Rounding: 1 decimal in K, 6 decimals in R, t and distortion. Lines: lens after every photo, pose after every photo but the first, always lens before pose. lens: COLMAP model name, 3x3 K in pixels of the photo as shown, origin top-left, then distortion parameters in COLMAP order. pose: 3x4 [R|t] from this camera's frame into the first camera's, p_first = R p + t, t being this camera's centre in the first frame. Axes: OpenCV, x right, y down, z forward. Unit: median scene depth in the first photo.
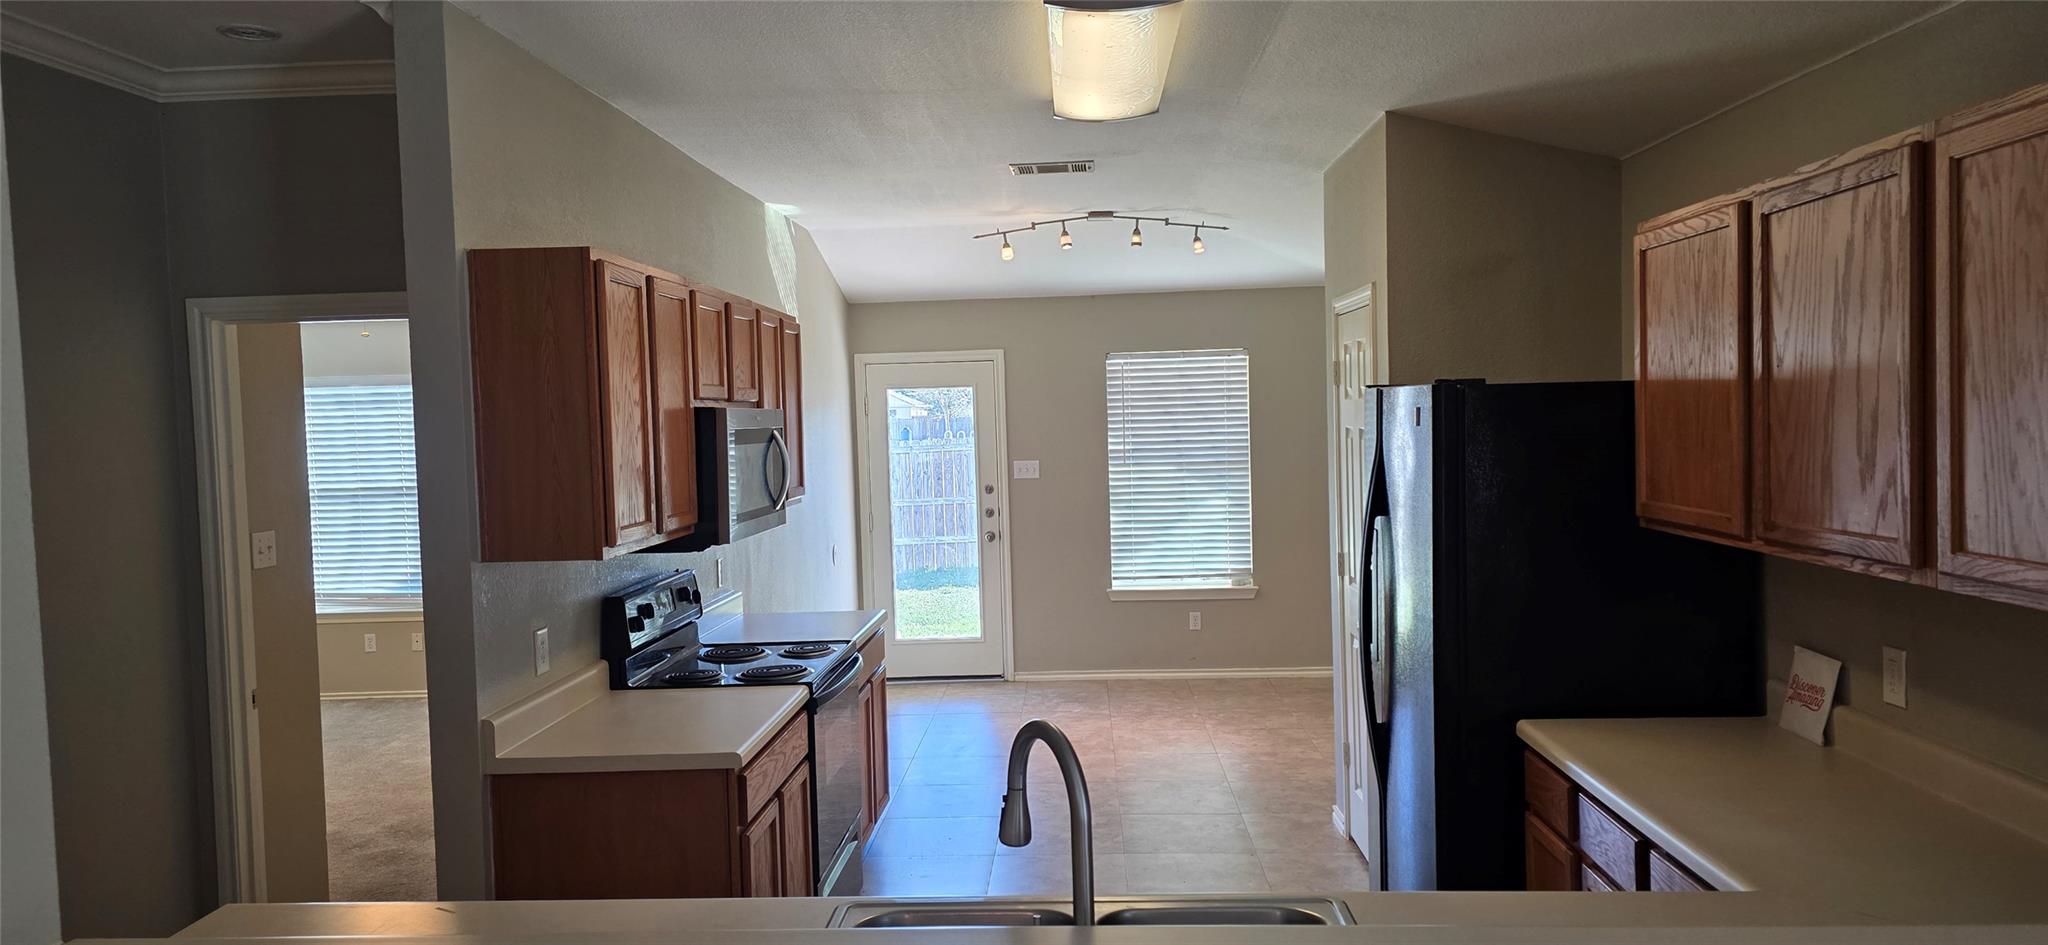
lens RADIAL K [[1367.6, 0, 1021.8], [0, 1367.6, 496.1], [0, 0, 1]] dist [0.046231, -0.002528]
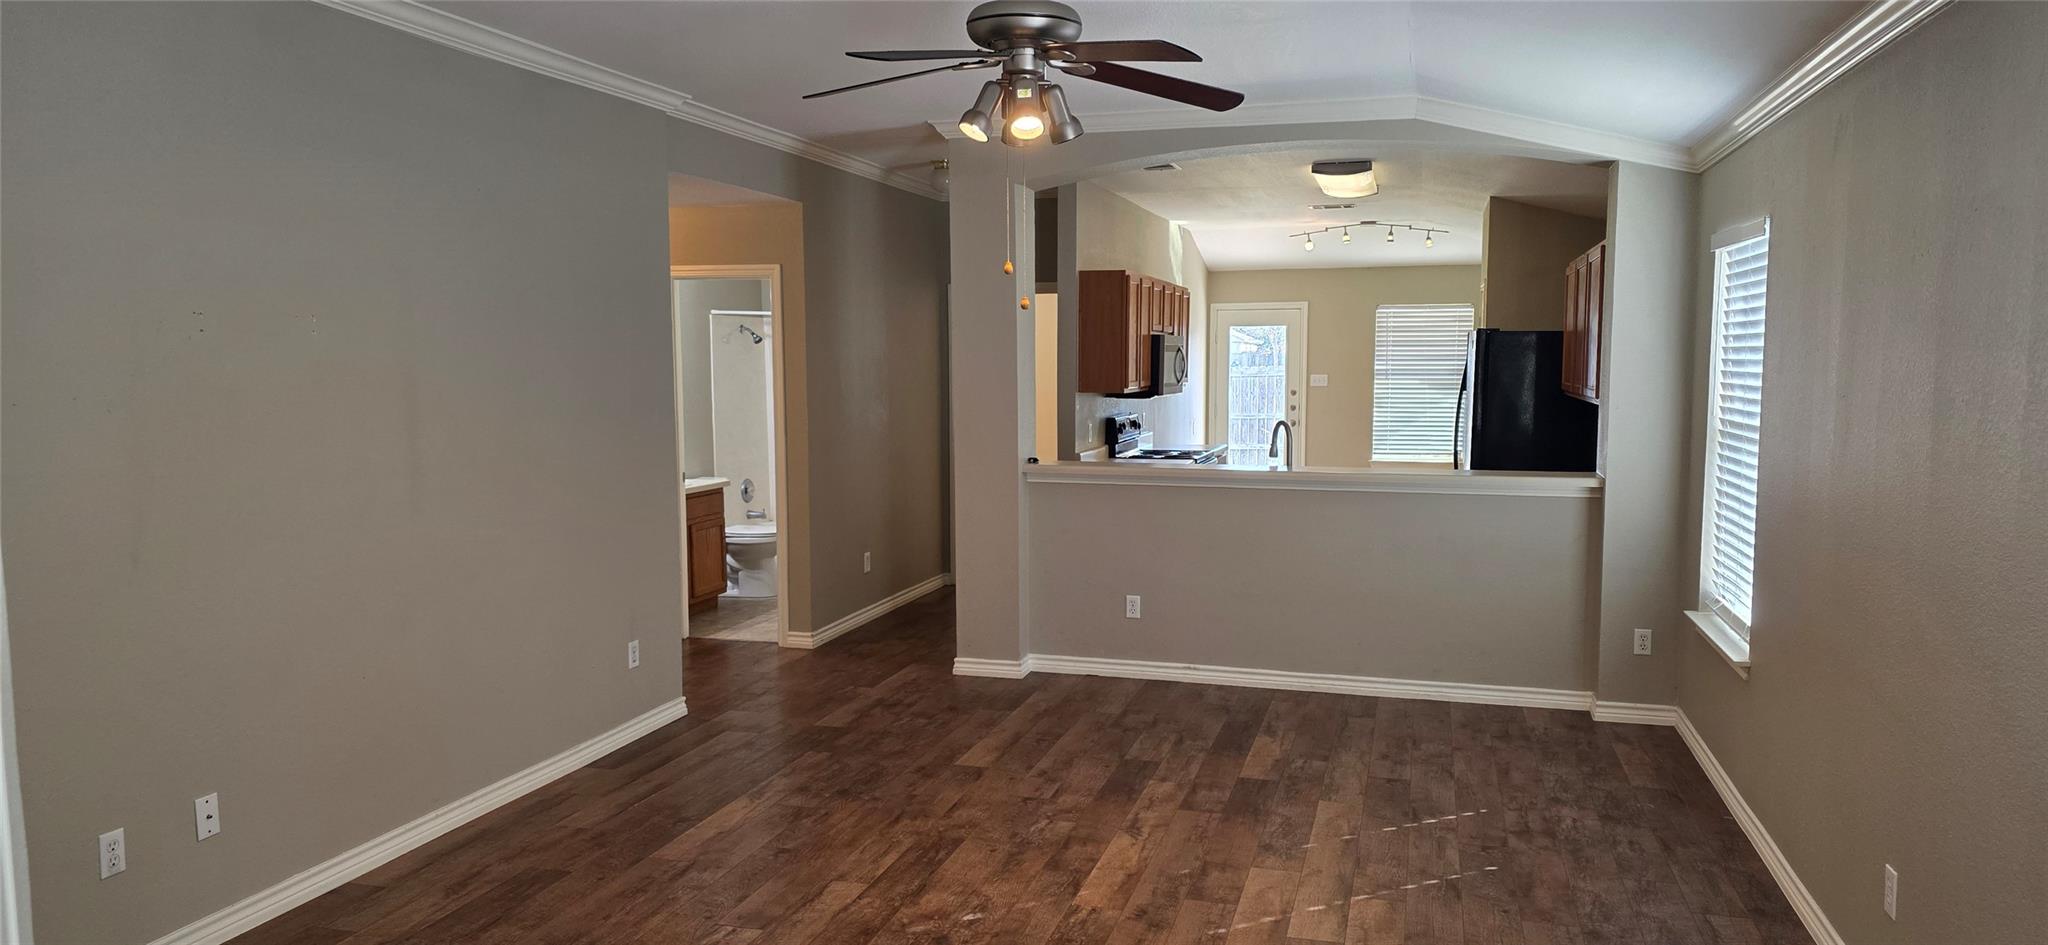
lens RADIAL K [[1367.6, 0, 1021.8], [0, 1367.6, 496.1], [0, 0, 1]] dist [0.046231, -0.002528]
pose [[0.971600, 0.050343, -0.231213, 0.088838], [-0.039285, 0.997864, 0.052187, 0.091288], [0.233346, -0.041621, 0.971503, -1.243576]]
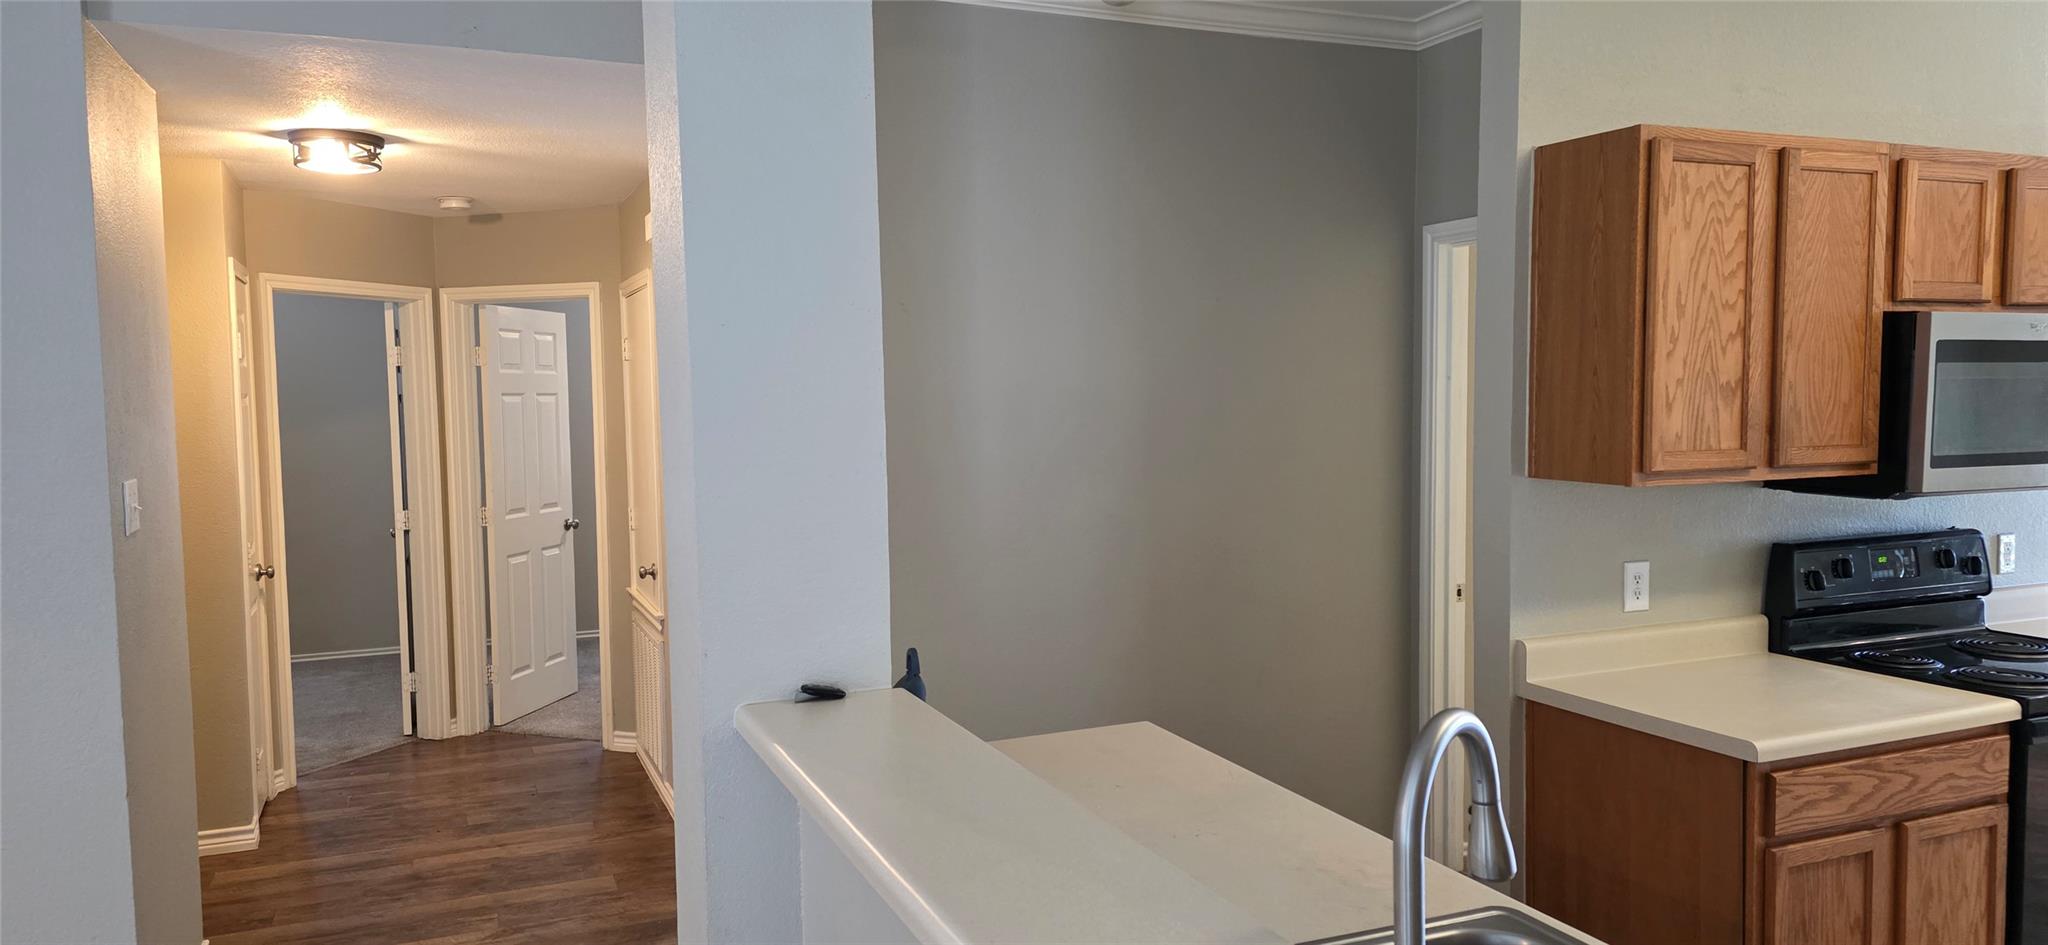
lens RADIAL K [[1367.6, 0, 1021.8], [0, 1367.6, 496.1], [0, 0, 1]] dist [0.046231, -0.002528]
pose [[0.449863, 0.095737, -0.887952, 0.249179], [-0.052610, 0.995352, 0.080663, 0.001649], [0.891547, 0.010428, 0.452808, 0.209766]]
